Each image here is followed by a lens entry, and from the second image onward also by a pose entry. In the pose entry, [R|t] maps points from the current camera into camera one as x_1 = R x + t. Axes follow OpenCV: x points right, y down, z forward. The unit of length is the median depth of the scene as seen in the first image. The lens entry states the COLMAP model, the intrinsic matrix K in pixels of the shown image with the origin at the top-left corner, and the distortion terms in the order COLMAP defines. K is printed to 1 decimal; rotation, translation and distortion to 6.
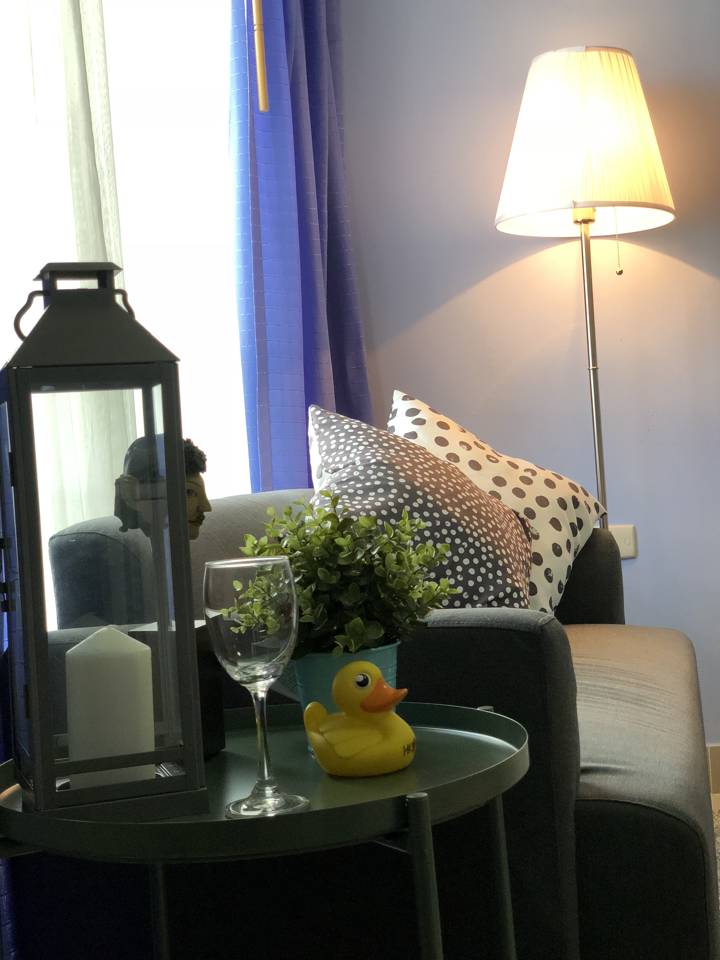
lens RADIAL K [[1476.7, 0, 360.0], [0, 1476.7, 480.0], [0, 0, 1]] dist [0.038279, 0.087551]
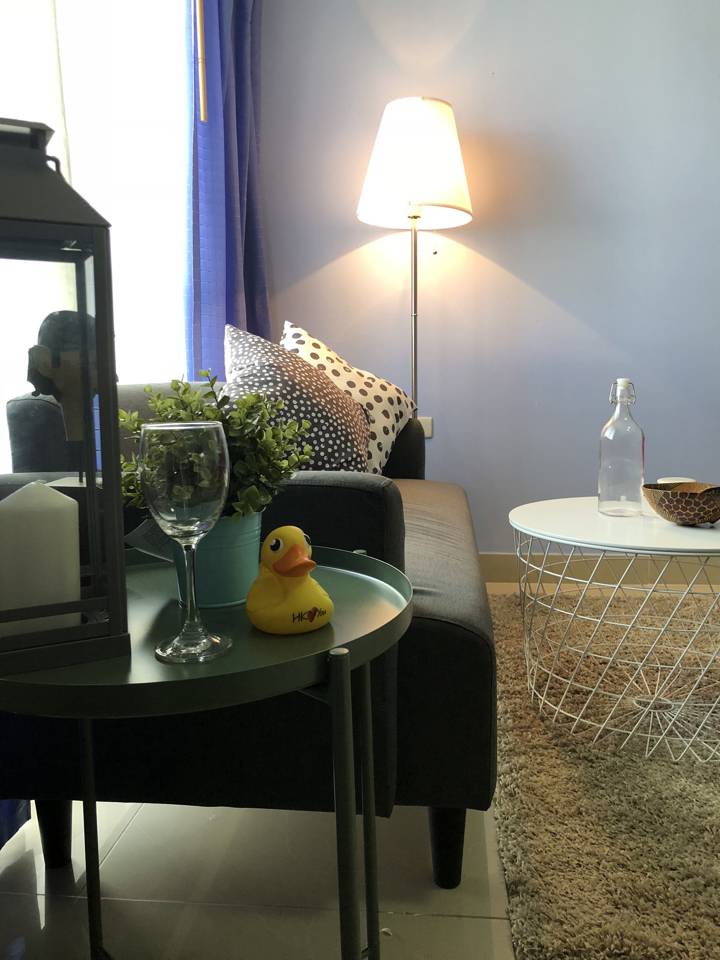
lens RADIAL K [[791.2, 0, 360.0], [0, 791.2, 480.0], [0, 0, 1]] dist [-0.003055, -0.009473]
pose [[0.992449, 0.040039, 0.115941, 0.013623], [-0.052731, 0.992690, 0.108564, 0.011117], [-0.110747, -0.113857, 0.987305, 0.197178]]
